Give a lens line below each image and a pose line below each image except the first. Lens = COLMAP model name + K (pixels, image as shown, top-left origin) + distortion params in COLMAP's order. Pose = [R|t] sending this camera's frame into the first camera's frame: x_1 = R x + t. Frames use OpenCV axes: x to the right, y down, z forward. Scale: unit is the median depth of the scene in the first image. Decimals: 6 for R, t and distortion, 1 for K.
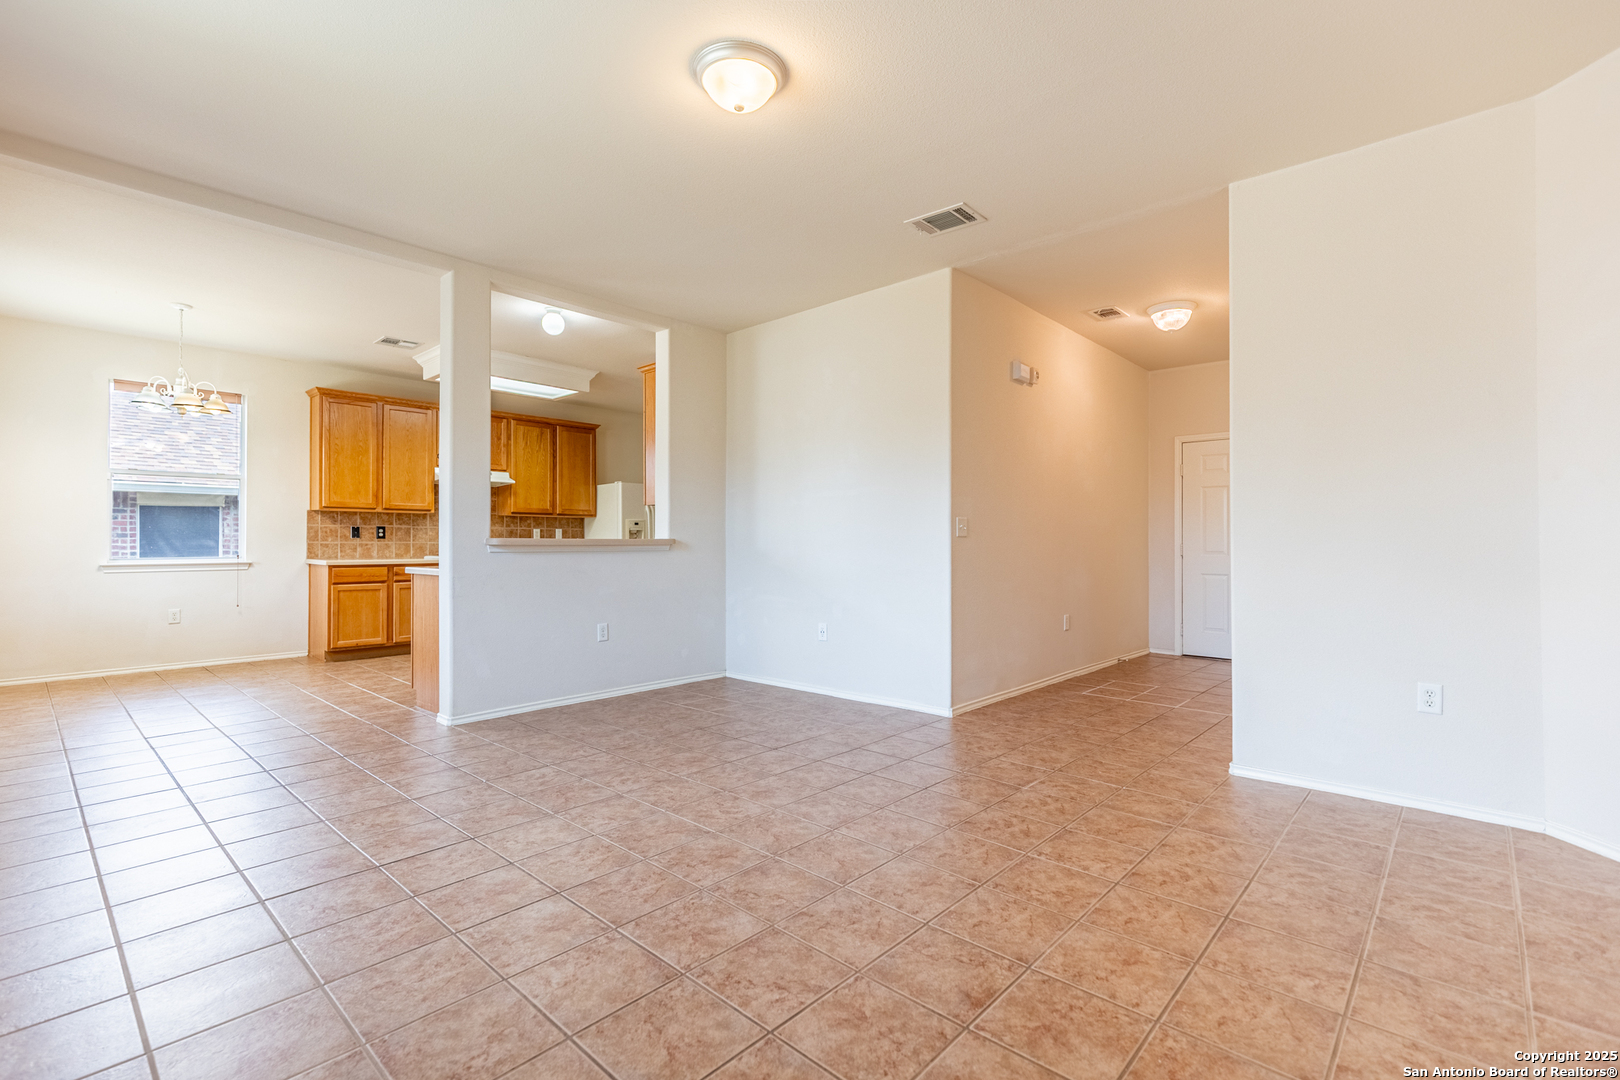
lens RADIAL K [[729.1, 0, 813.3], [0, 729.1, 539.0], [0, 0, 1]] dist [0.010322, 0.000141]
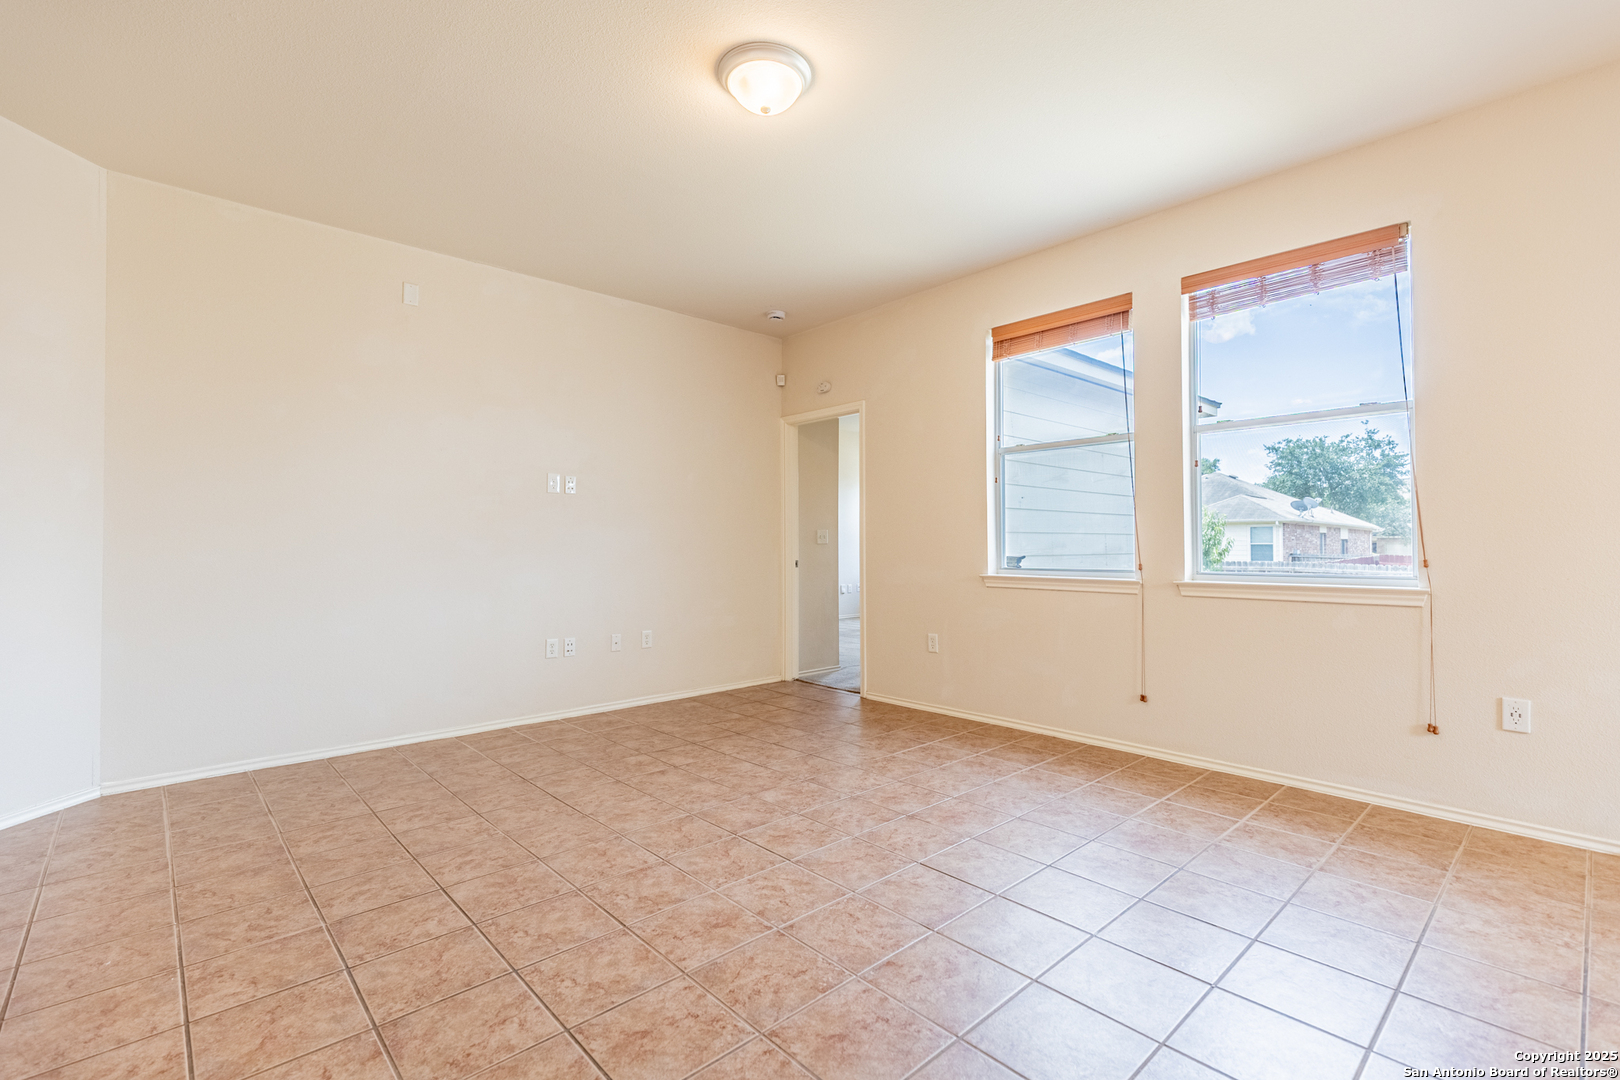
lens RADIAL K [[729.1, 0, 813.3], [0, 729.1, 539.0], [0, 0, 1]] dist [0.010322, 0.000141]
pose [[-0.995901, 0.004915, 0.090312, -0.283919], [0.003558, 0.999879, -0.015176, 0.008480], [-0.090376, -0.014792, -0.995798, 2.189386]]
